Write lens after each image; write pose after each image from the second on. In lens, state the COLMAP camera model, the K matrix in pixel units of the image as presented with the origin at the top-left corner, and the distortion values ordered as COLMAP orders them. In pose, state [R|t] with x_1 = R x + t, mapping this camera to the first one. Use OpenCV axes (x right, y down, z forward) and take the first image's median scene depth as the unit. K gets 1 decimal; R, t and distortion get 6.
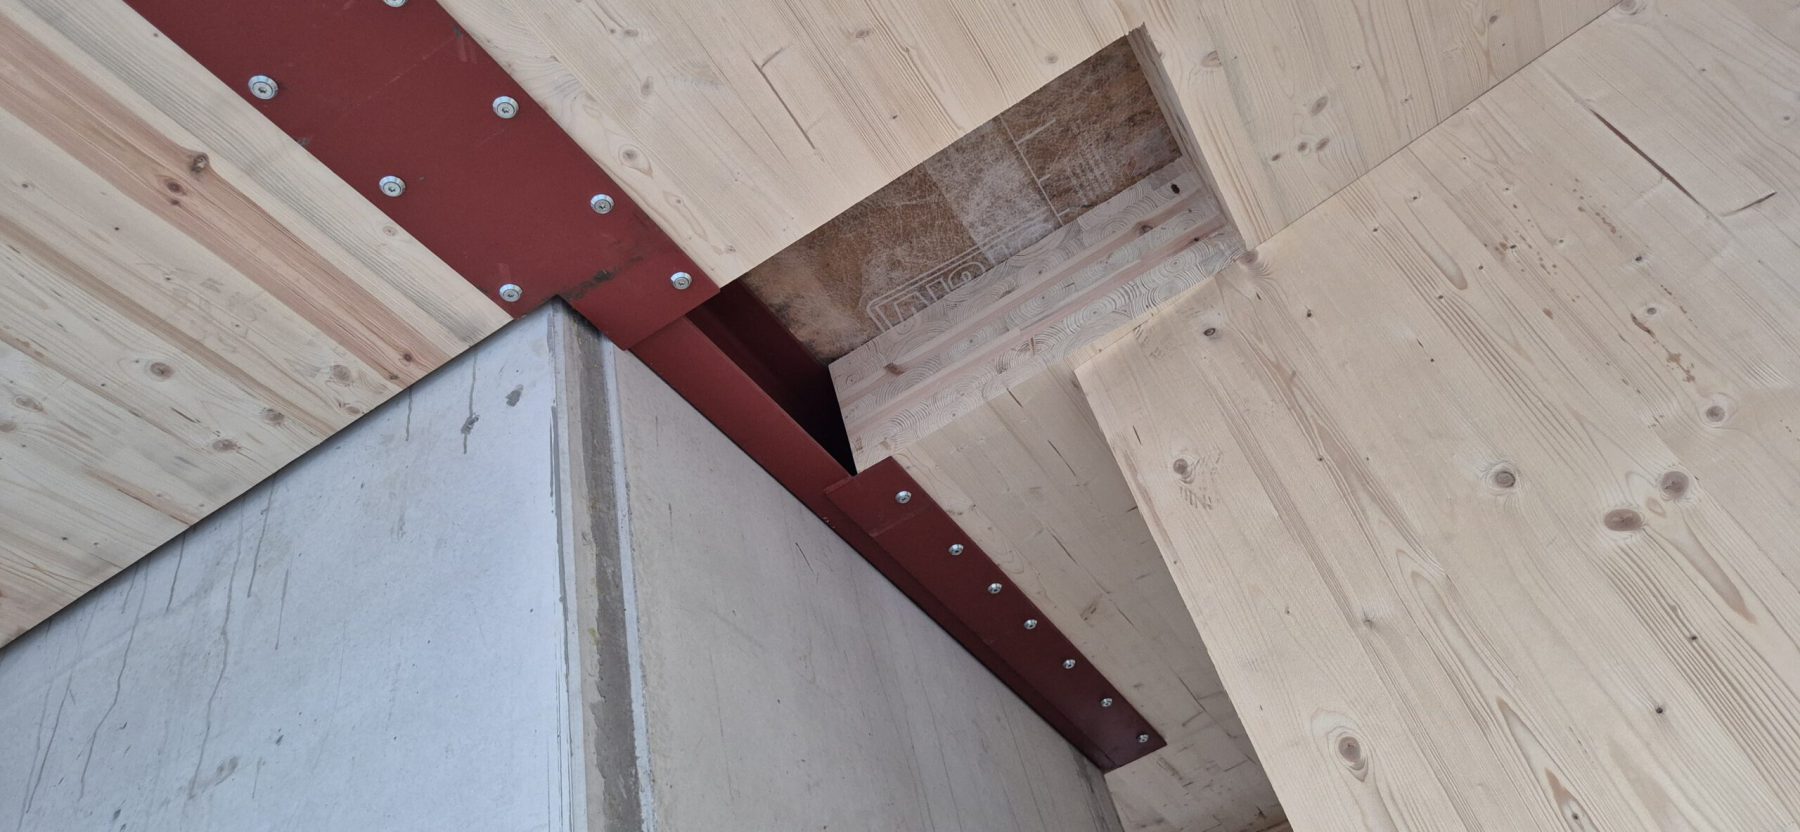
lens RADIAL K [[1222.1, 0, 885.0], [0, 1222.1, 395.9], [0, 0, 1]] dist [0.068262, -0.050818]
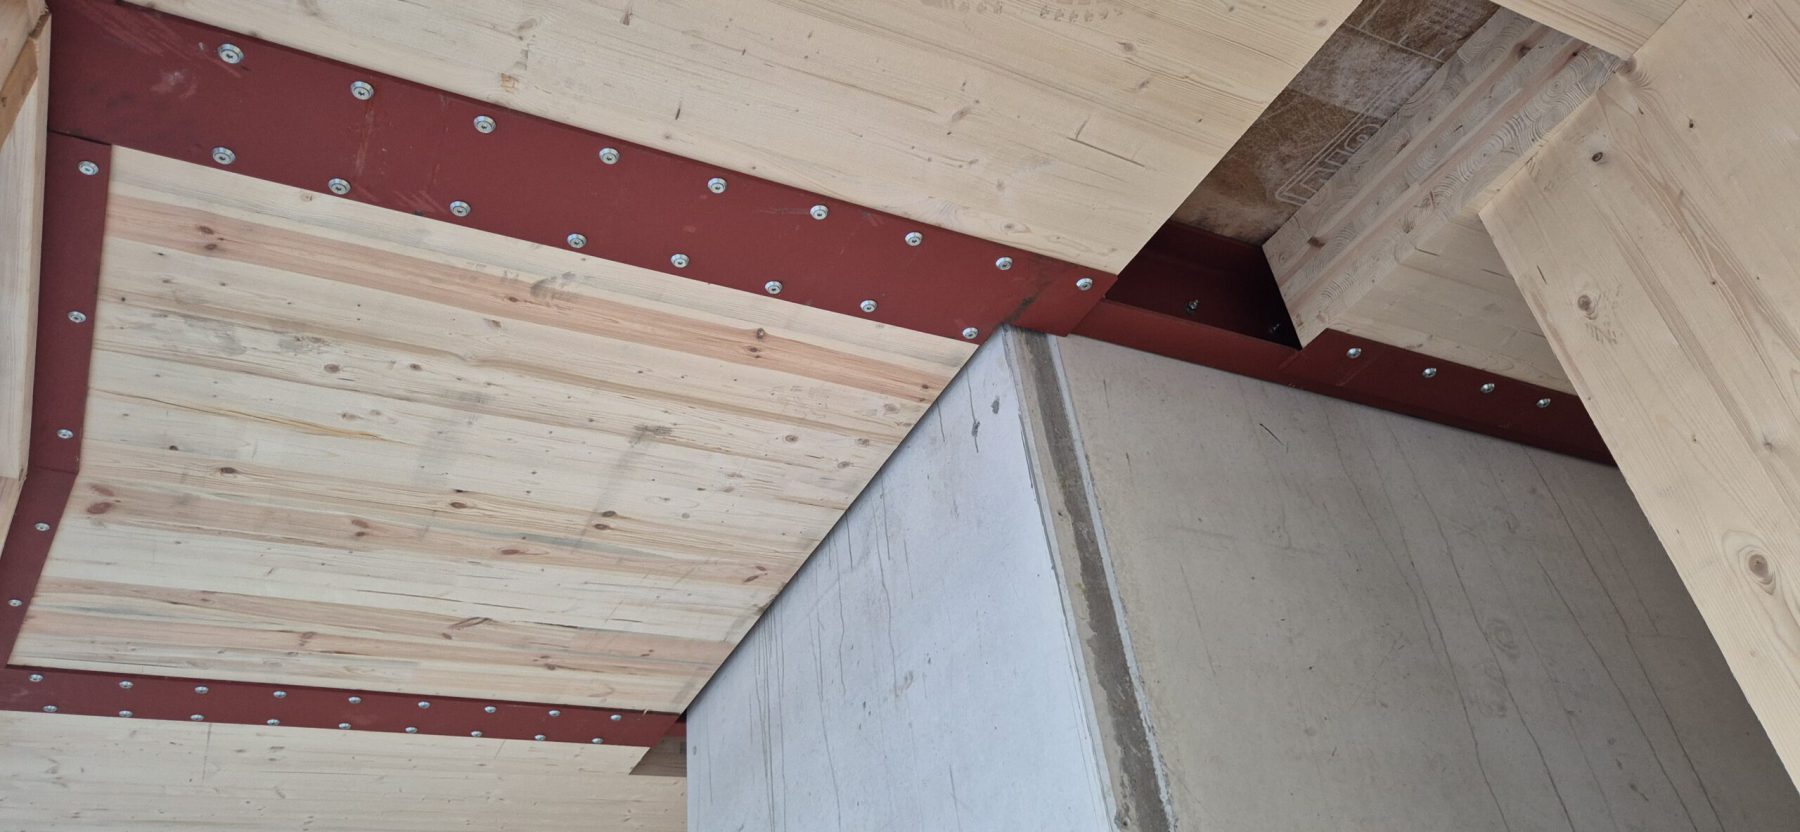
lens RADIAL K [[1222.1, 0, 885.0], [0, 1222.1, 395.9], [0, 0, 1]] dist [0.068262, -0.050818]
pose [[0.832343, -0.222522, -0.507632, 0.277694], [0.337025, 0.930293, 0.144808, -0.236627], [0.440023, -0.291615, 0.849318, -0.205467]]
